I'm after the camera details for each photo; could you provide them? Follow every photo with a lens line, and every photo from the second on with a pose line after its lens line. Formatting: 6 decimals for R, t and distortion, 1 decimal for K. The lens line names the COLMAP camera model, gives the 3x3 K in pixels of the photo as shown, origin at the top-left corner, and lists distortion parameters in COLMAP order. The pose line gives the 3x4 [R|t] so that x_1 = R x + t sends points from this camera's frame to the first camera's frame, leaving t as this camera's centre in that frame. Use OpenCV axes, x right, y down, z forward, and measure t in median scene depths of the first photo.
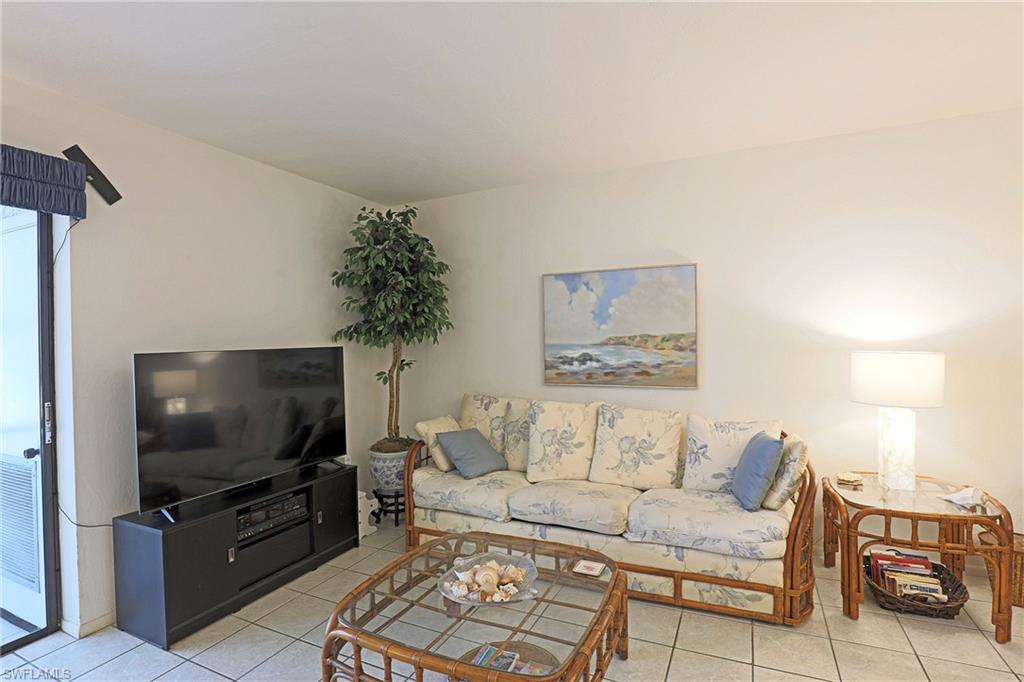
lens RADIAL K [[497.4, 0, 512.2], [0, 497.4, 334.6], [0, 0, 1]] dist [-0.024786, 0.000537]
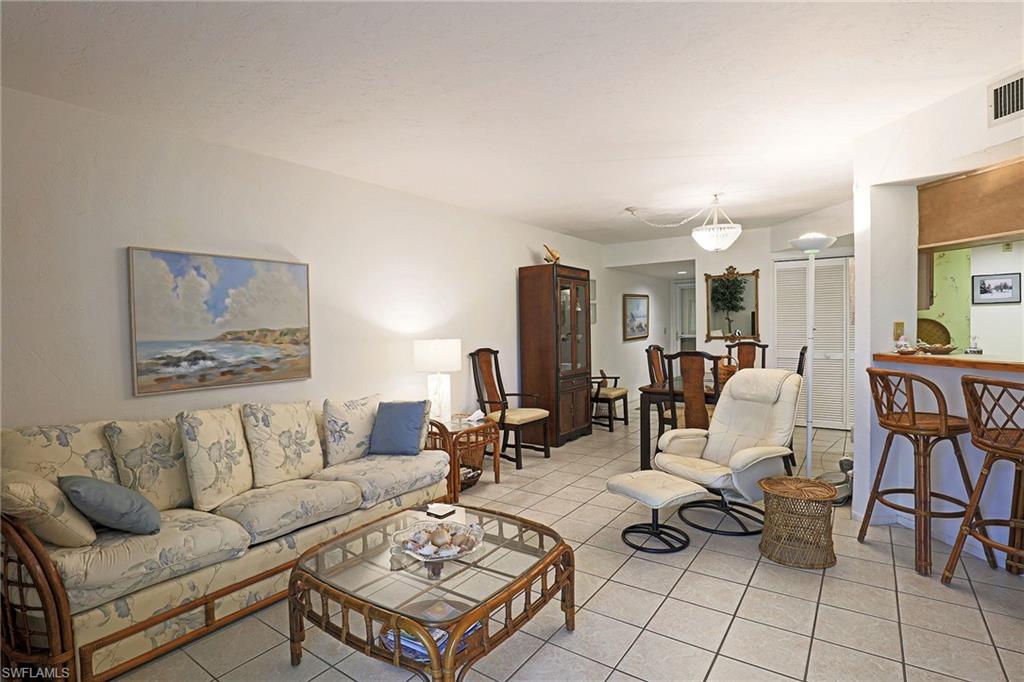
lens RADIAL K [[509.9, 0, 509.9], [0, 509.9, 335.6], [0, 0, 1]] dist [-0.025475, 0.001176]
pose [[0.171283, -0.002749, 0.985218, -0.632202], [0.010150, 0.999948, 0.001026, 0.016690], [-0.985170, 0.009824, 0.171302, 0.353004]]
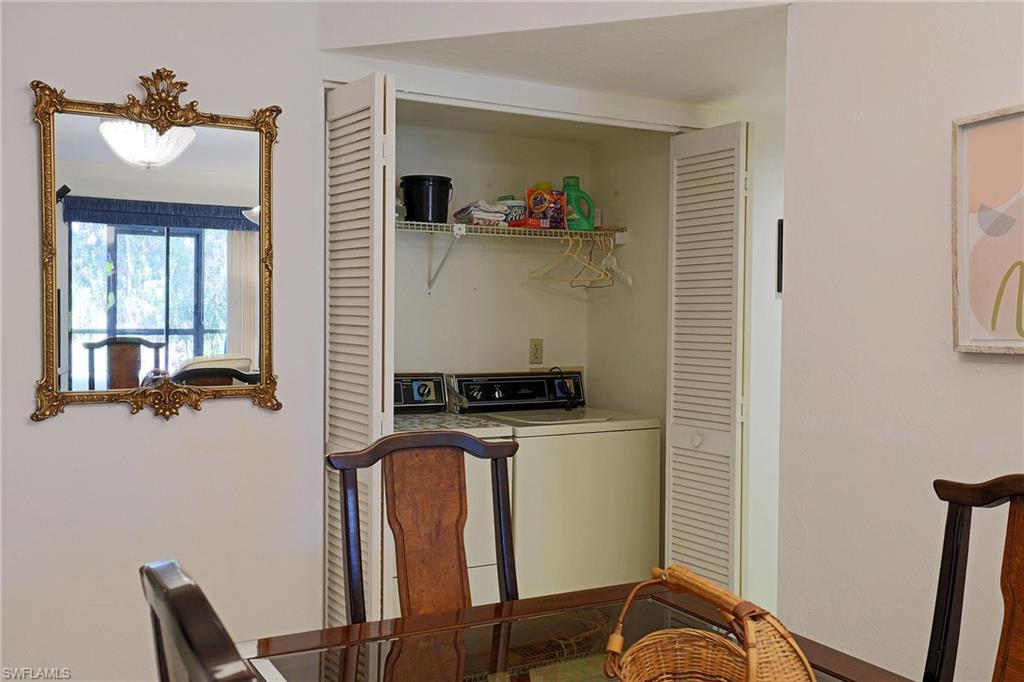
lens RADIAL K [[974.7, 0, 512.0], [0, 974.7, 341.0], [0, 0, 1]] dist [0.038603, 0.000844]
pose [[-0.810982, -0.002333, 0.585067, 0.711966], [0.004338, 0.999941, 0.010001, -0.017850], [-0.585055, 0.010649, -0.810924, 0.349213]]
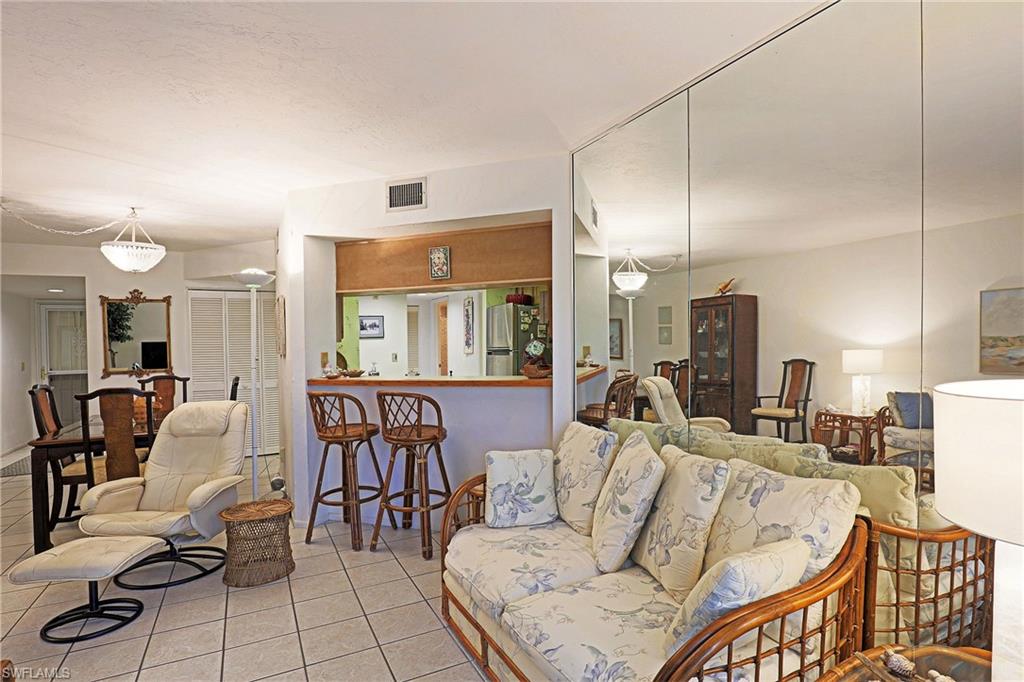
lens RADIAL K [[529.7, 0, 540.5], [0, 529.7, 350.6], [0, 0, 1]] dist [-0.023801, 0.000113]
pose [[-0.813483, 0.030235, 0.580803, -0.669085], [0.034255, 0.999405, -0.004048, 0.017715], [-0.580580, 0.016602, -0.814034, 0.484191]]
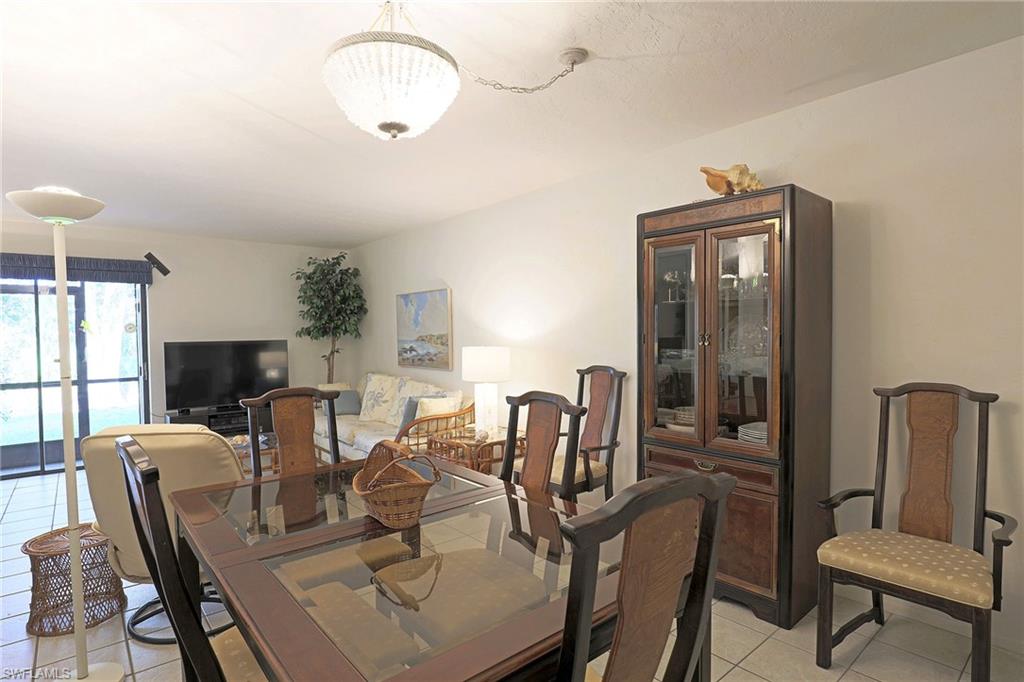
lens RADIAL K [[534.1, 0, 519.0], [0, 534.1, 343.2], [0, 0, 1]] dist [-0.029136, -0.000641]
pose [[0.913892, 0.014910, -0.405683, 1.190136], [-0.001636, 0.999453, 0.033045, -0.028347], [0.405954, -0.029536, 0.913416, -0.405462]]
